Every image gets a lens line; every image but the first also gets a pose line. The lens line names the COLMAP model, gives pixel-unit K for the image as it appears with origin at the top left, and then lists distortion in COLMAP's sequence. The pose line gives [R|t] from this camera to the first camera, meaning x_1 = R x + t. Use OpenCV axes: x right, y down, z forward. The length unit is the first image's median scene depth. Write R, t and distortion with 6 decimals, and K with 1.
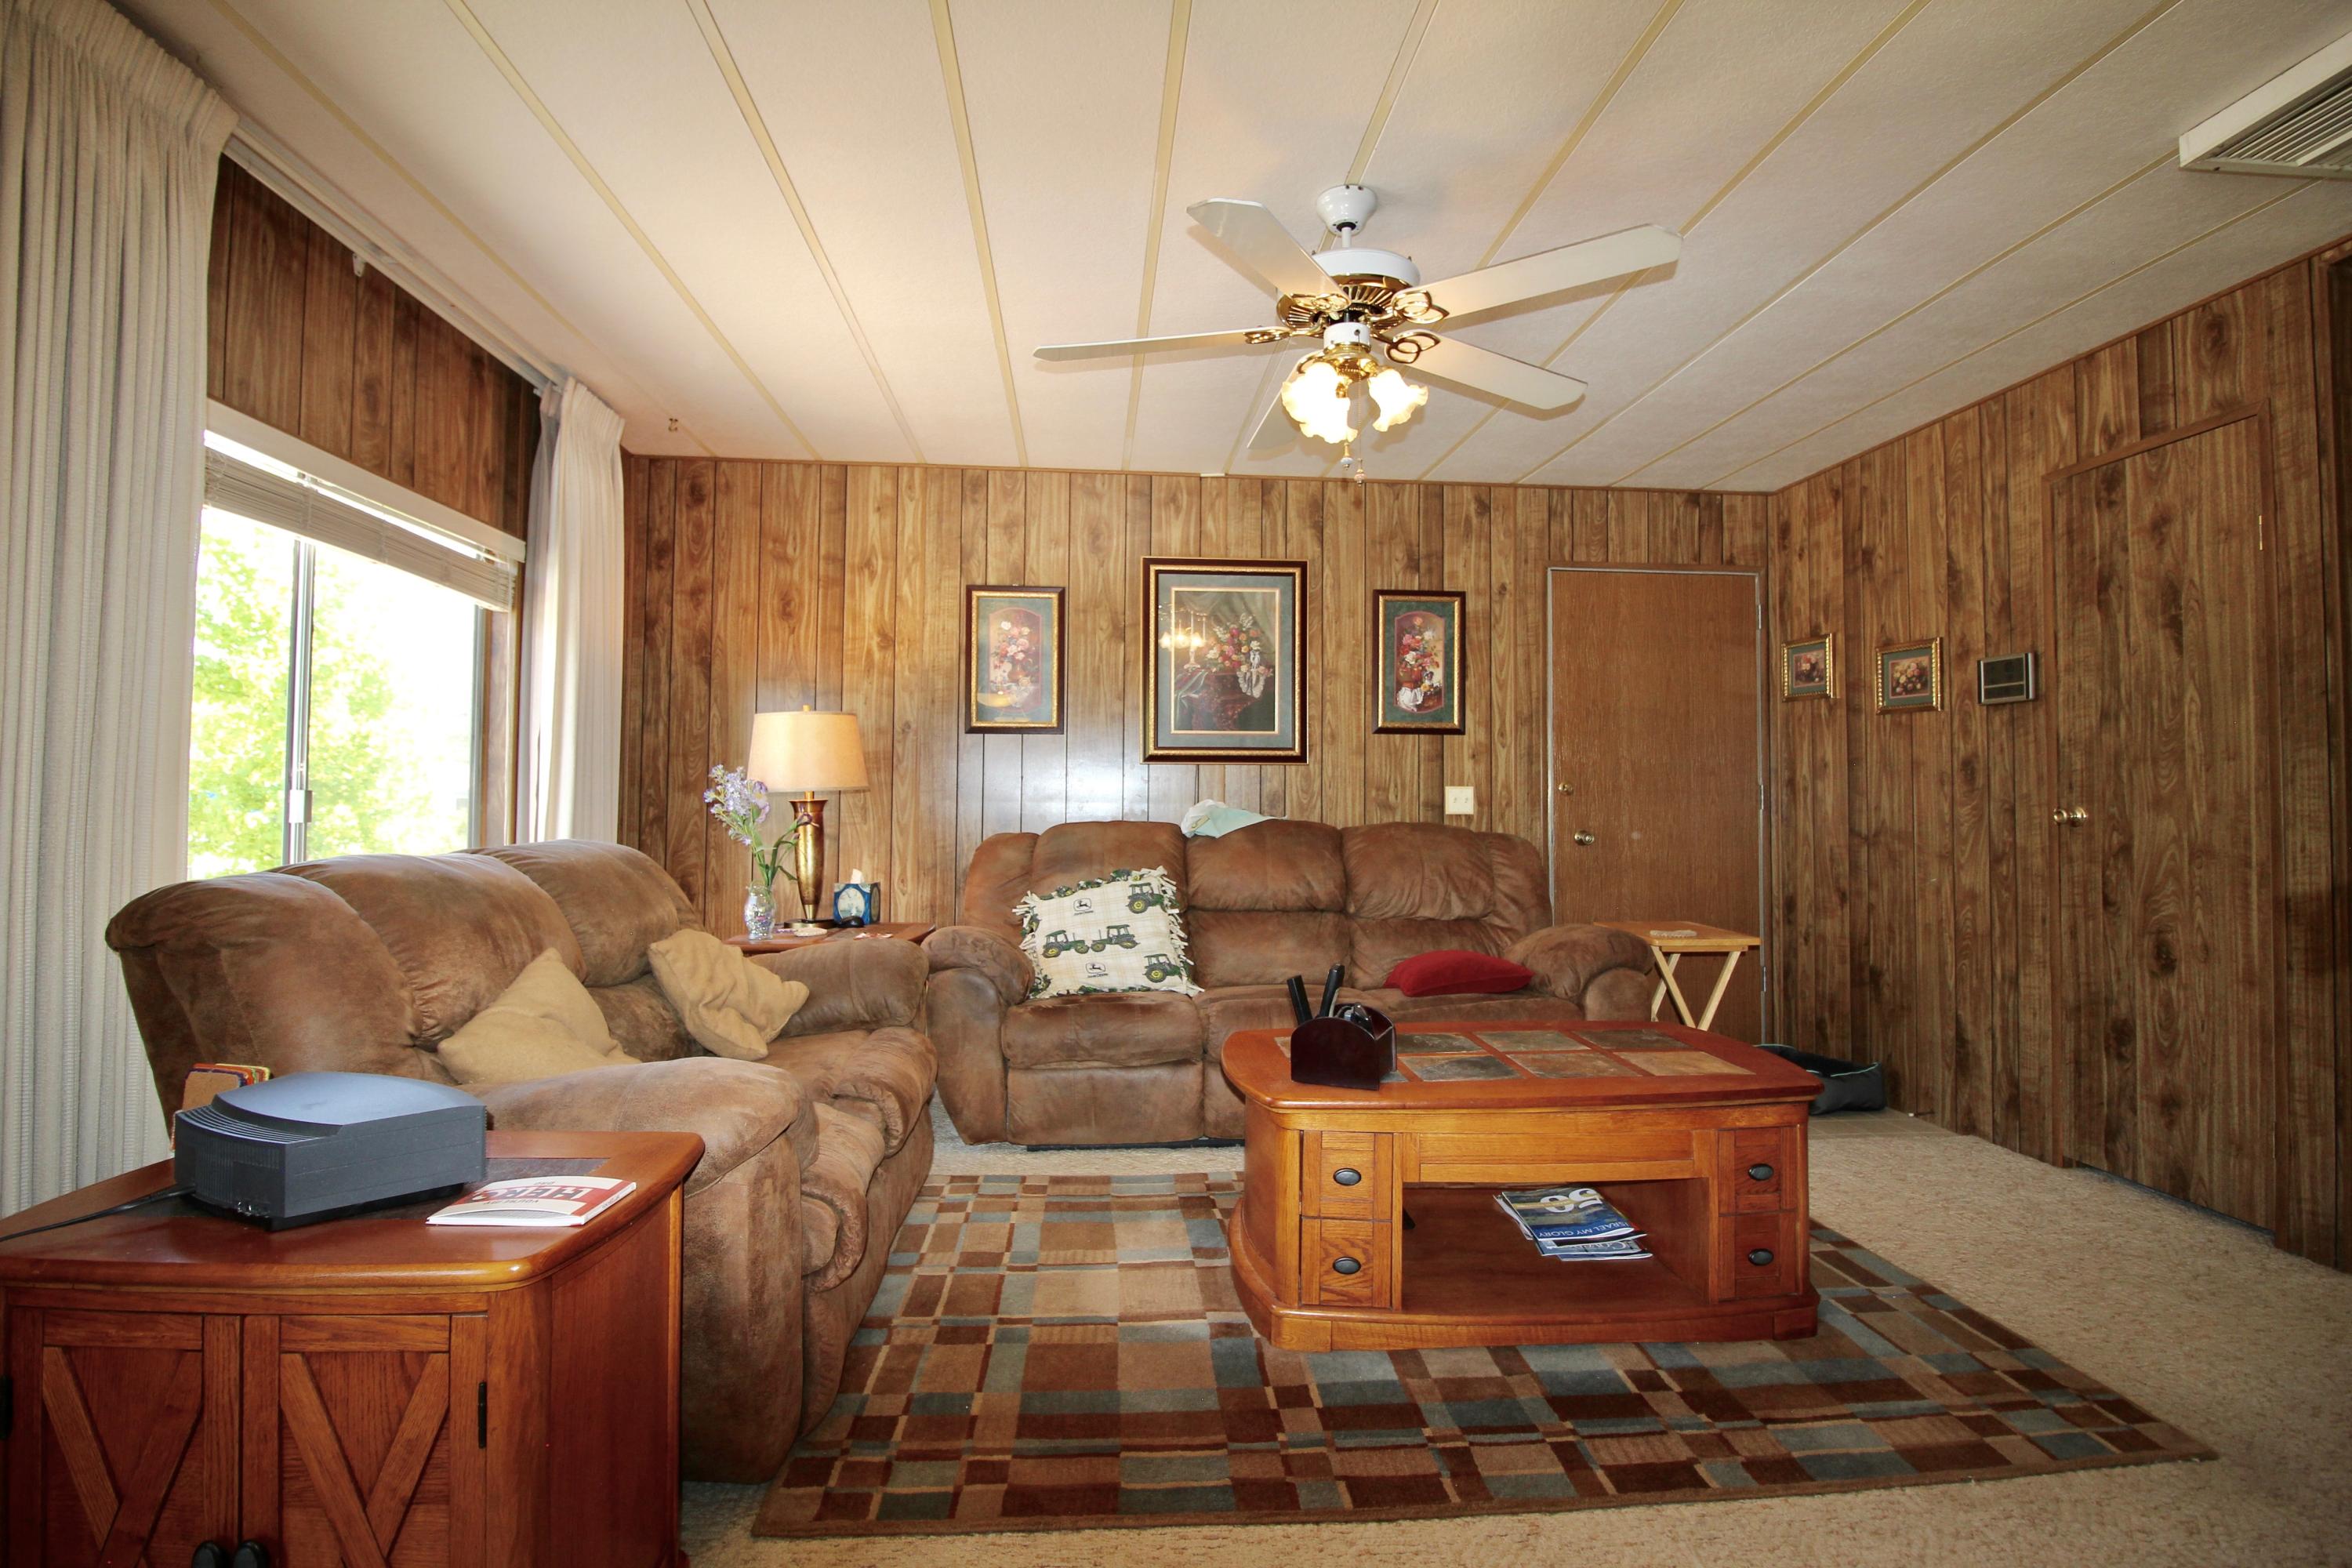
lens RADIAL K [[1096.1, 0, 1177.1], [0, 1096.1, 761.8], [0, 0, 1]] dist [-0.001932, -0.000232]
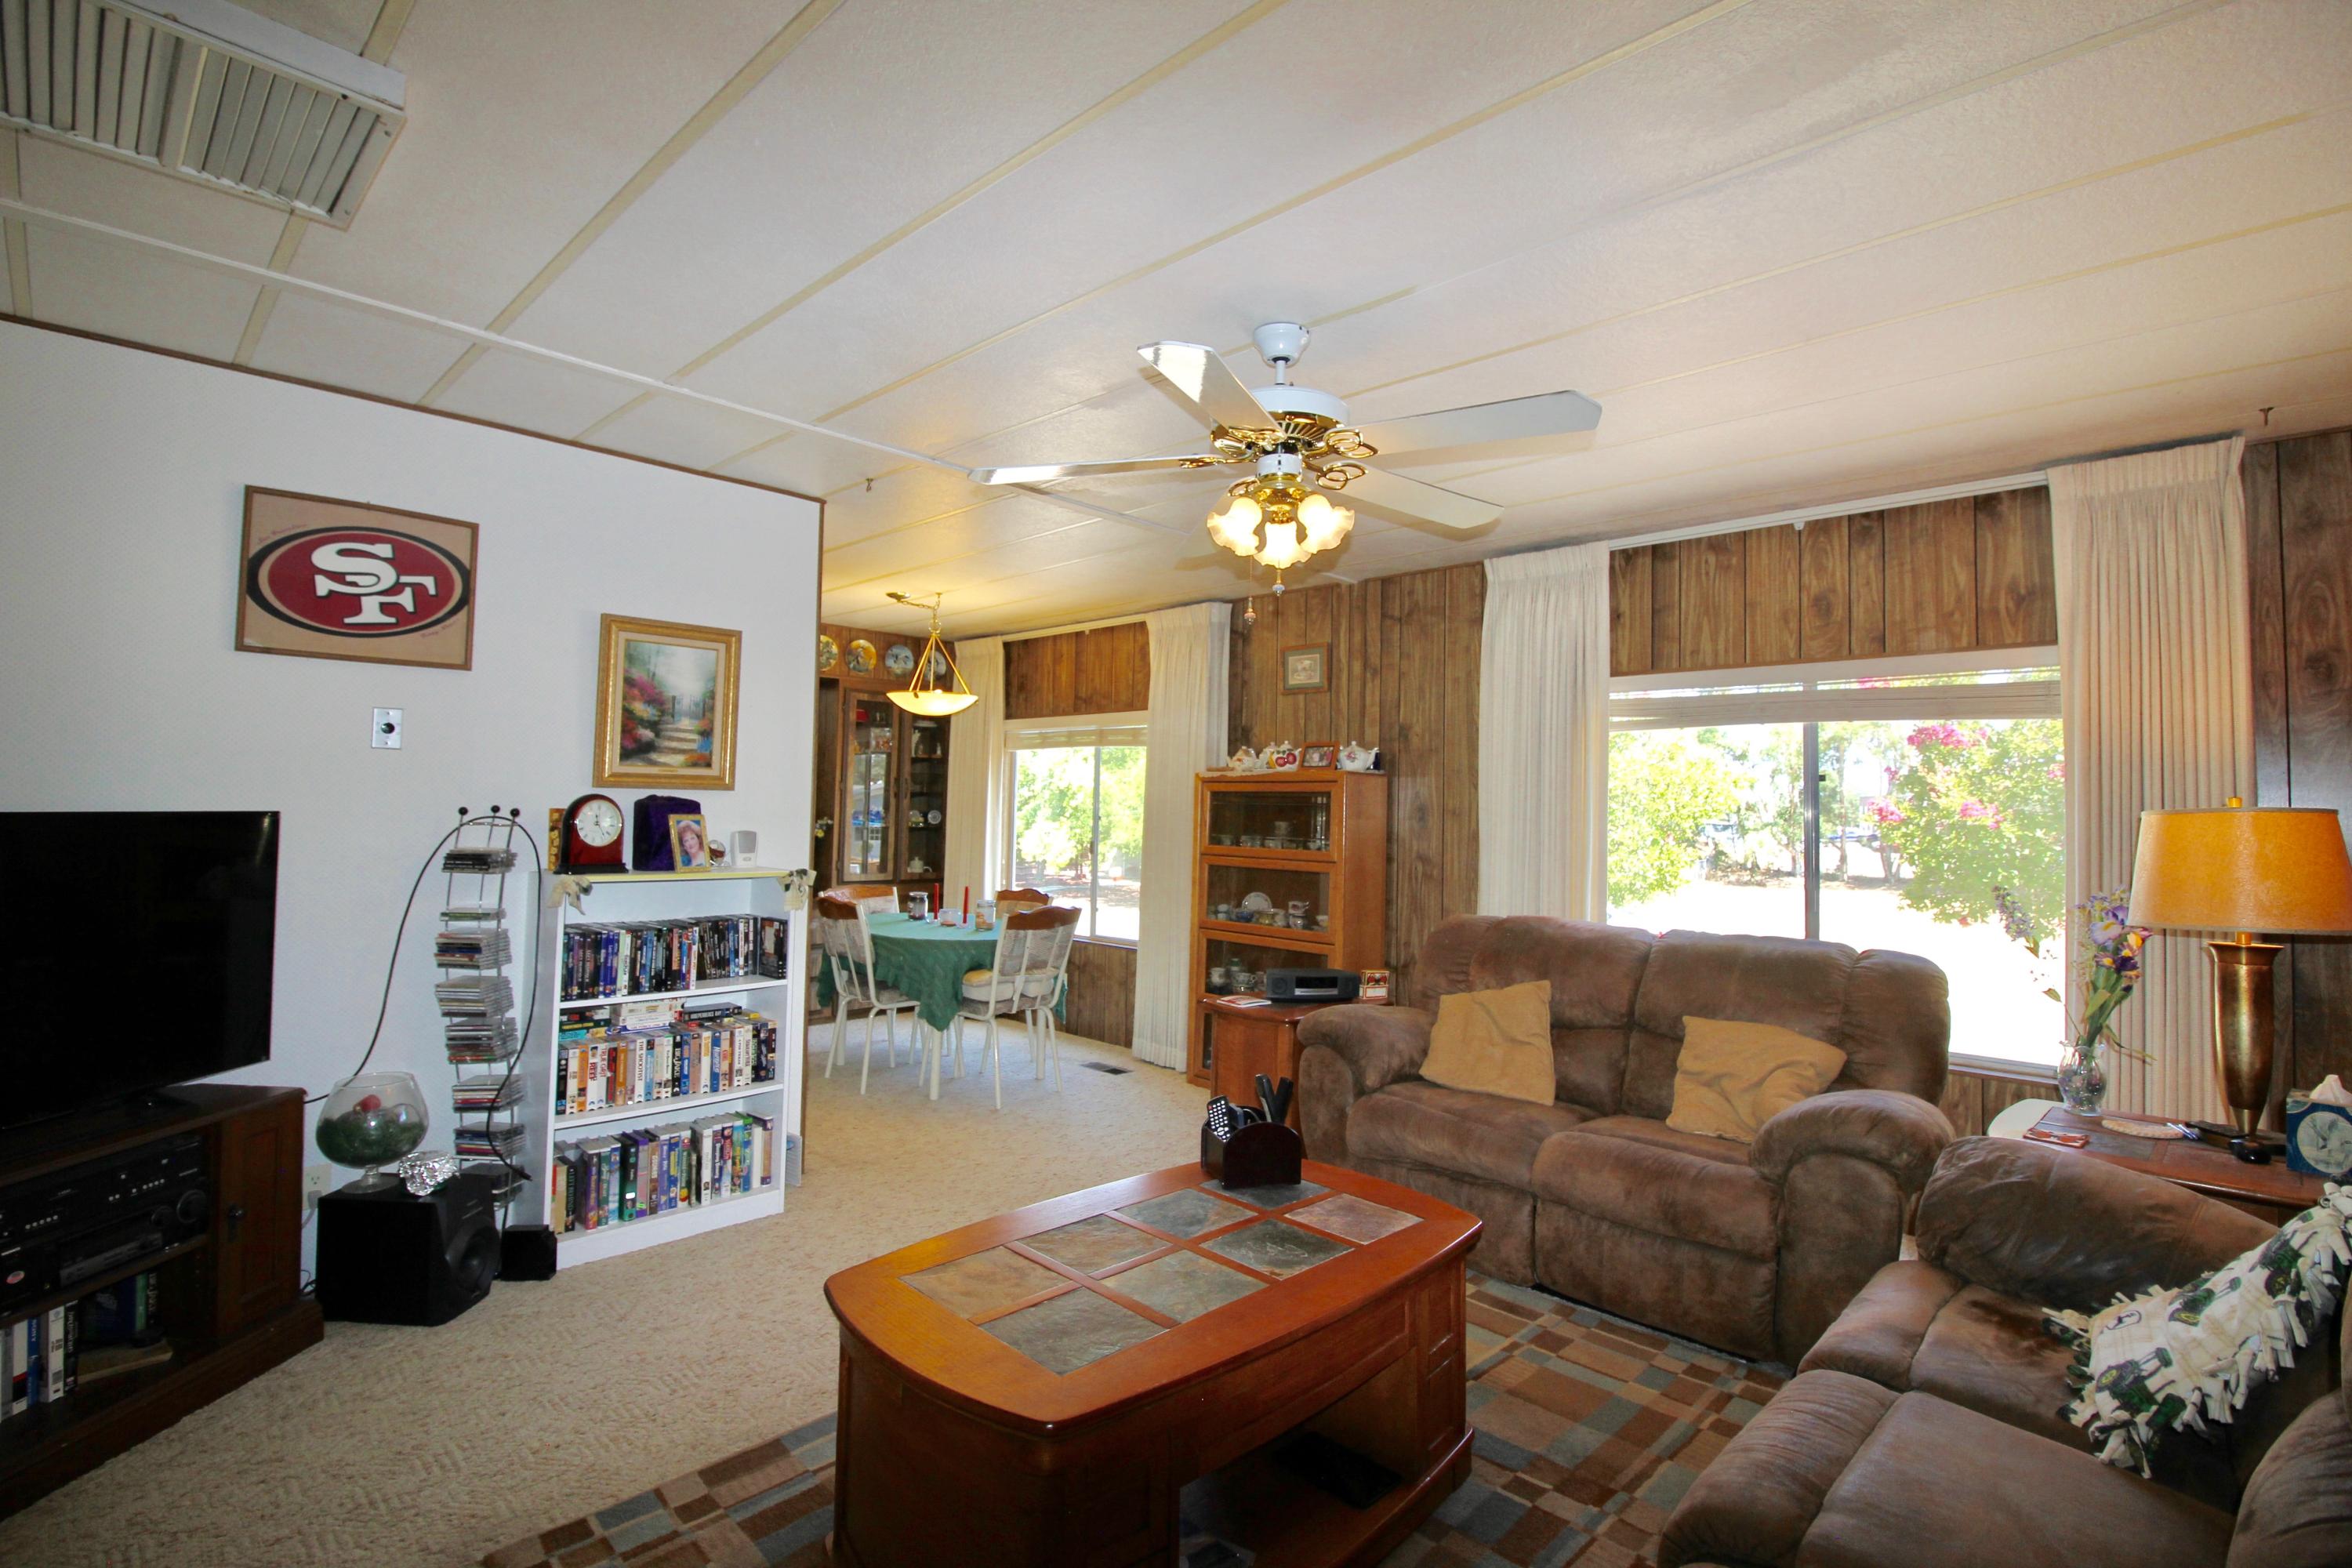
lens RADIAL K [[1096.1, 0, 1177.1], [0, 1096.1, 761.8], [0, 0, 1]] dist [-0.001932, -0.000232]
pose [[-0.748511, -0.051050, -0.661154, 0.819309], [-0.005707, 0.997491, -0.070559, -0.036181], [0.663098, -0.049041, -0.746925, 1.553127]]
